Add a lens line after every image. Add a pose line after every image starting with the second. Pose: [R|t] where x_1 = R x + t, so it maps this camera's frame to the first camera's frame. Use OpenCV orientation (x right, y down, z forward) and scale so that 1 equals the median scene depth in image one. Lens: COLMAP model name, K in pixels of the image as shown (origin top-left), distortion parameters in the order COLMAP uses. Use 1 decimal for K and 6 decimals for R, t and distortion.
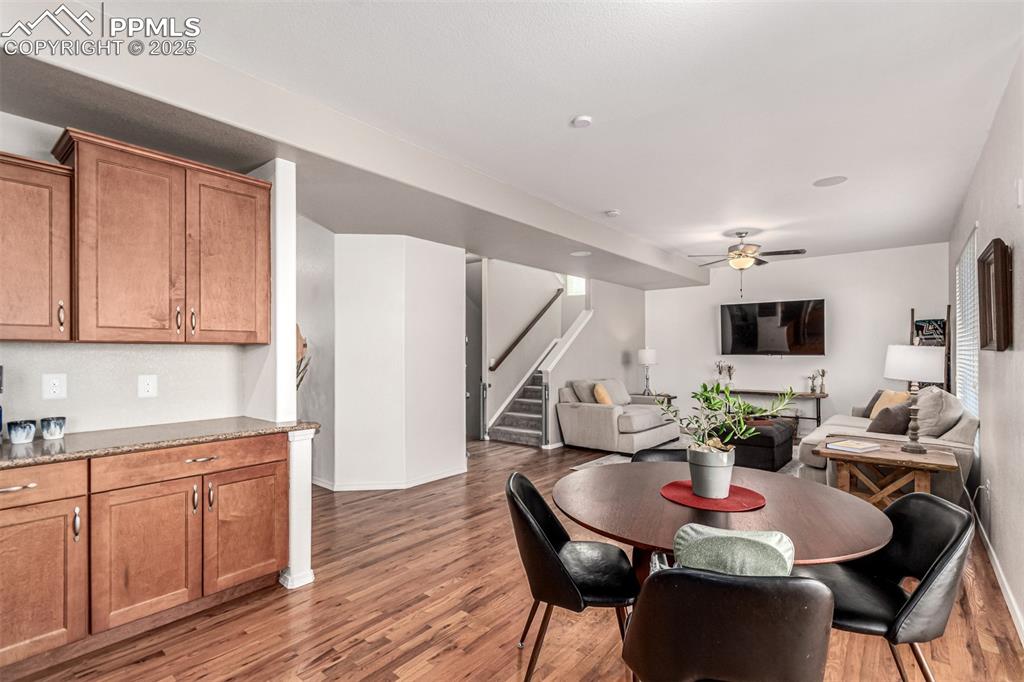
lens RADIAL K [[477.4, 0, 512.3], [0, 477.4, 353.5], [0, 0, 1]] dist [0.005219, 0.003098]
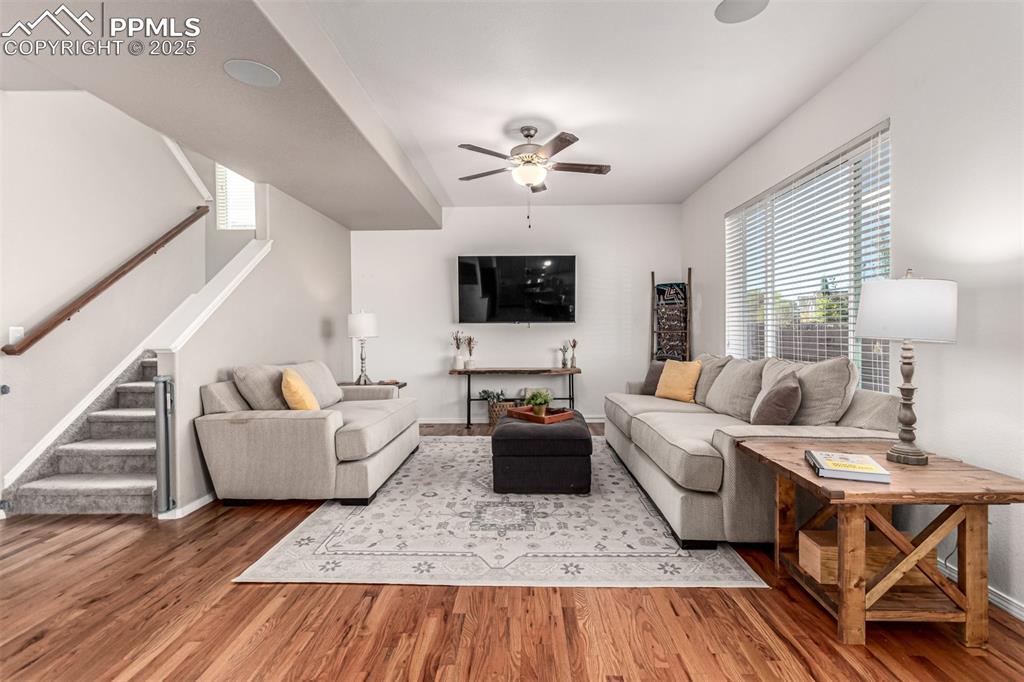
lens RADIAL K [[477.4, 0, 506.4], [0, 477.4, 337.7], [0, 0, 1]] dist [0.005219, 0.003098]
pose [[0.793900, -0.011644, 0.607937, 0.050140], [0.005493, 0.999913, 0.011980, 0.021235], [-0.608023, -0.006172, 0.793895, 0.440010]]
